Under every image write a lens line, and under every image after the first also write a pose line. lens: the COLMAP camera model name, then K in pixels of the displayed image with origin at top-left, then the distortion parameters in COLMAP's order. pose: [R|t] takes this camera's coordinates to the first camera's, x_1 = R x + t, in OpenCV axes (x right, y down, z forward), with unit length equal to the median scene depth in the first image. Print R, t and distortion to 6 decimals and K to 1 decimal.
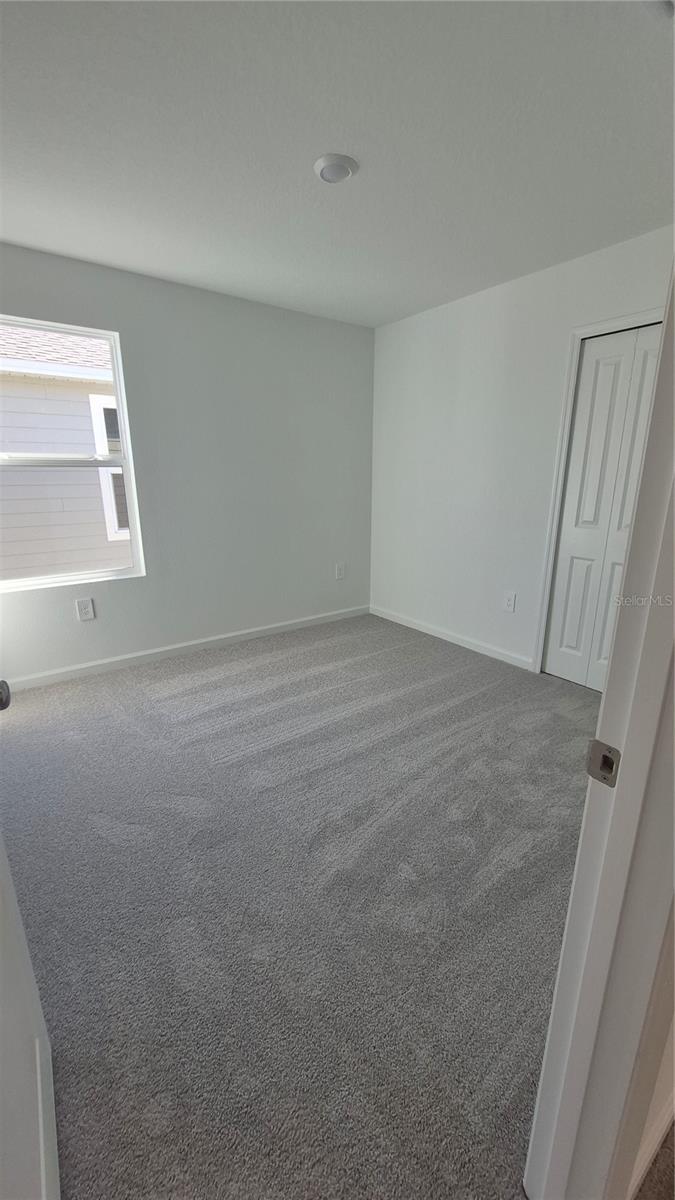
lens RADIAL K [[470.4, 0, 338.8], [0, 470.4, 599.5], [0, 0, 1]] dist [-0.003488, 0.001162]
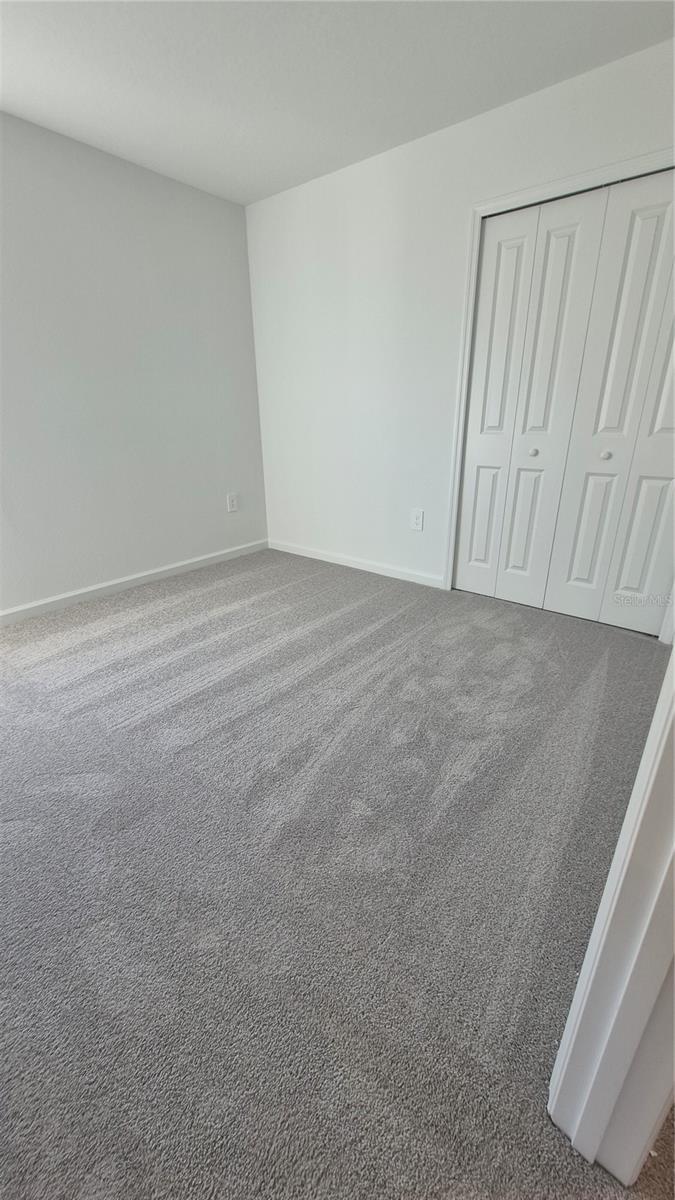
lens RADIAL K [[470.4, 0, 337.0], [0, 470.4, 598.7], [0, 0, 1]] dist [-0.003488, 0.001162]
pose [[0.969423, -0.104683, 0.221948, -0.050359], [0.079353, 0.989580, 0.120144, 0.065488], [-0.232212, -0.098858, 0.967628, 0.163654]]
